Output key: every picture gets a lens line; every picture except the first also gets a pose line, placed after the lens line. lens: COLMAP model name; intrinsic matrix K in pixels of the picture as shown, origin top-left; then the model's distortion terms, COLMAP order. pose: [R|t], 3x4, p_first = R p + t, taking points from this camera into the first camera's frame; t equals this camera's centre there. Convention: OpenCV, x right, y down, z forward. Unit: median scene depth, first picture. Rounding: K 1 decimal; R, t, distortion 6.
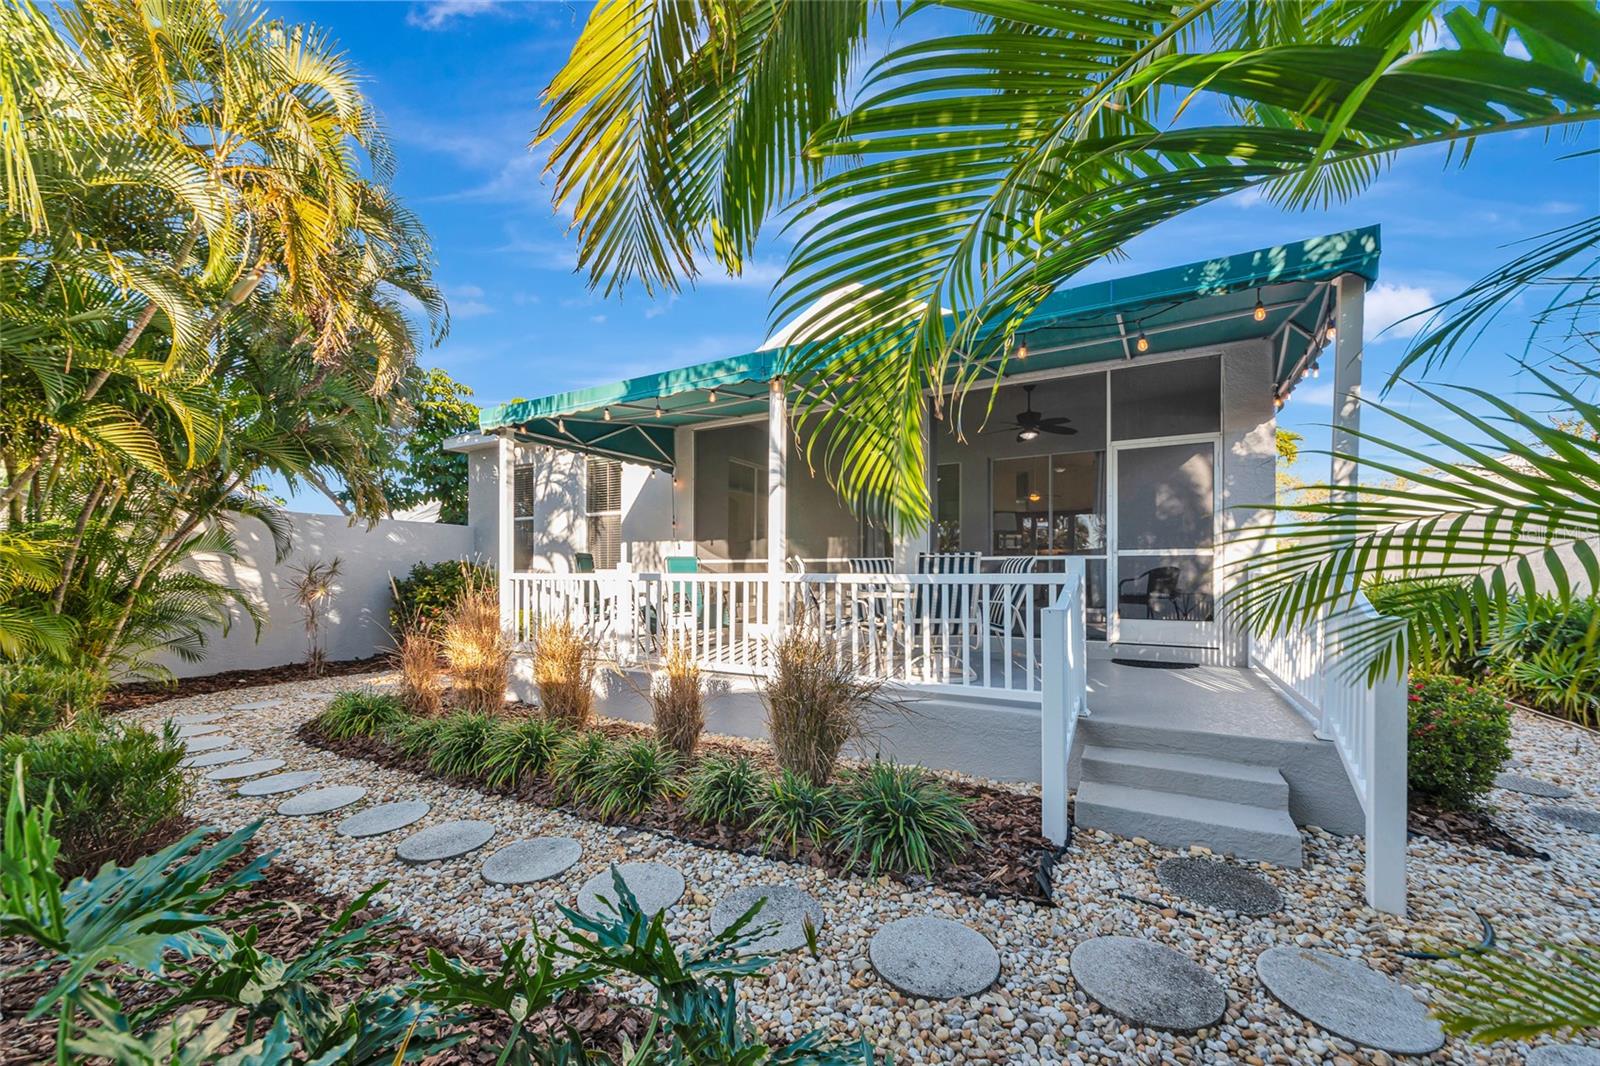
lens RADIAL K [[640.7, 0, 800.1], [0, 640.7, 582.2], [0, 0, 1]] dist [0.000439, 0.000083]
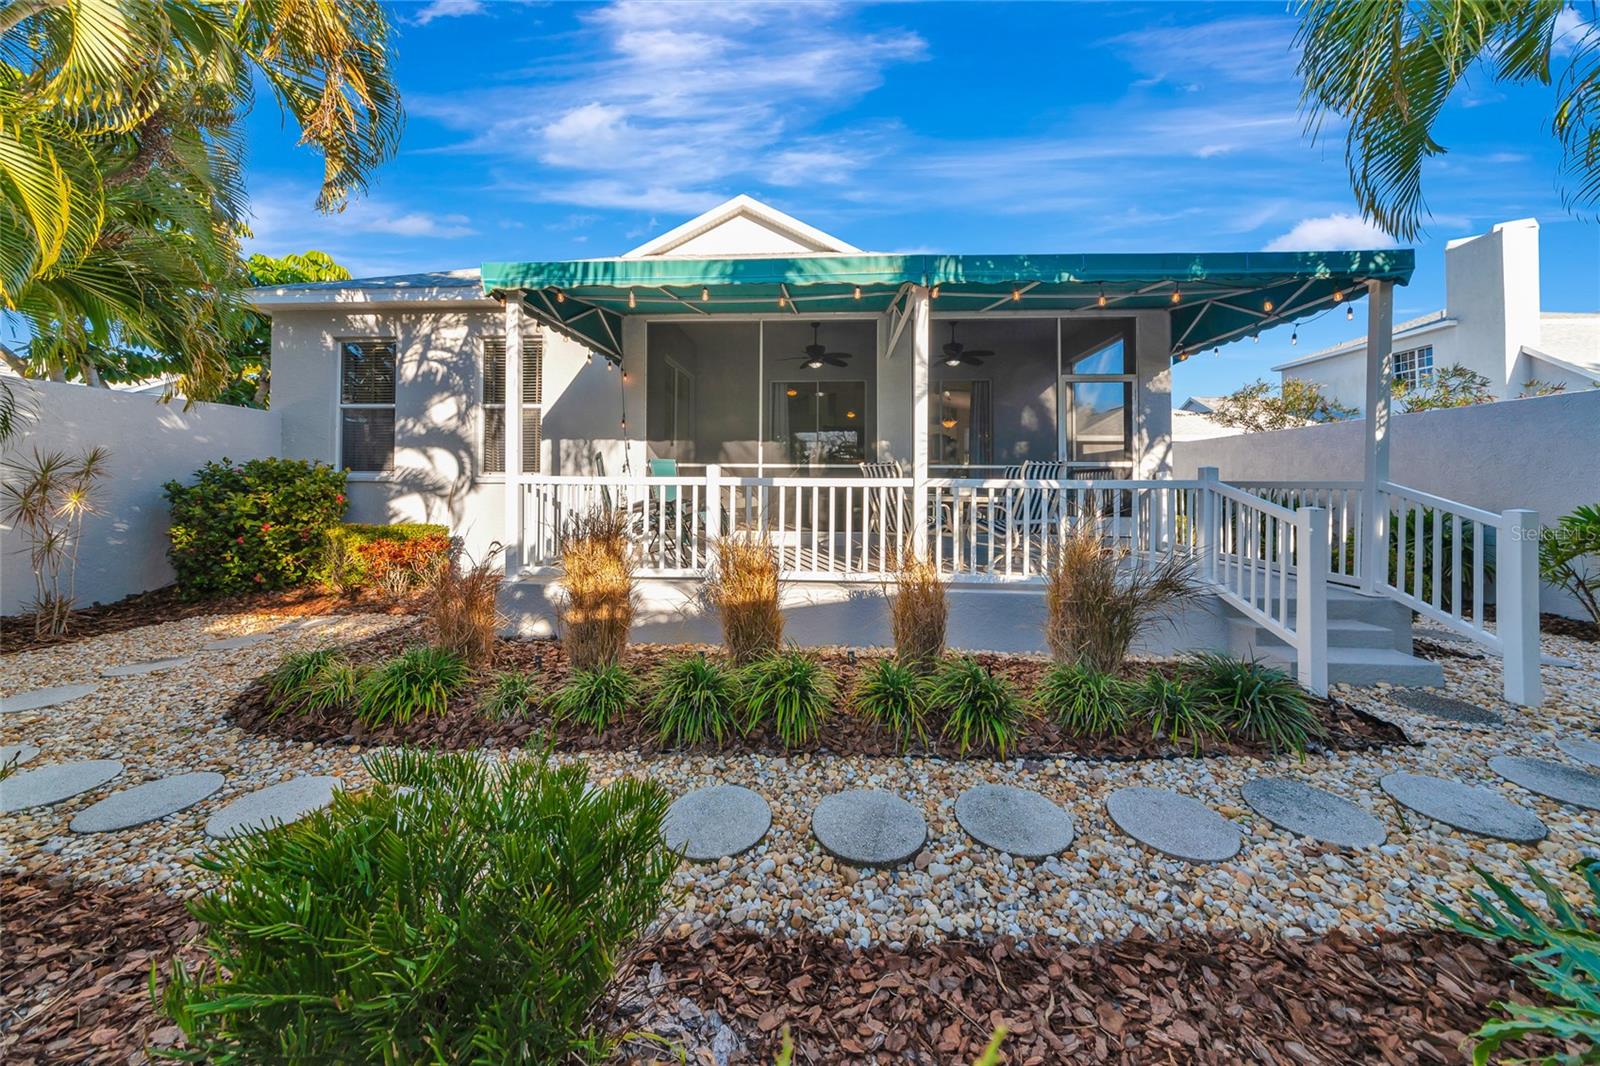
lens RADIAL K [[590.1, 0, 800.7], [0, 590.1, 482.6], [0, 0, 1]] dist [0.010836, -0.000058]
pose [[0.889150, 0.003794, 0.457600, -0.507891], [-0.002140, 0.999989, -0.004134, -0.002657], [-0.457611, 0.002696, 0.889148, 0.213933]]
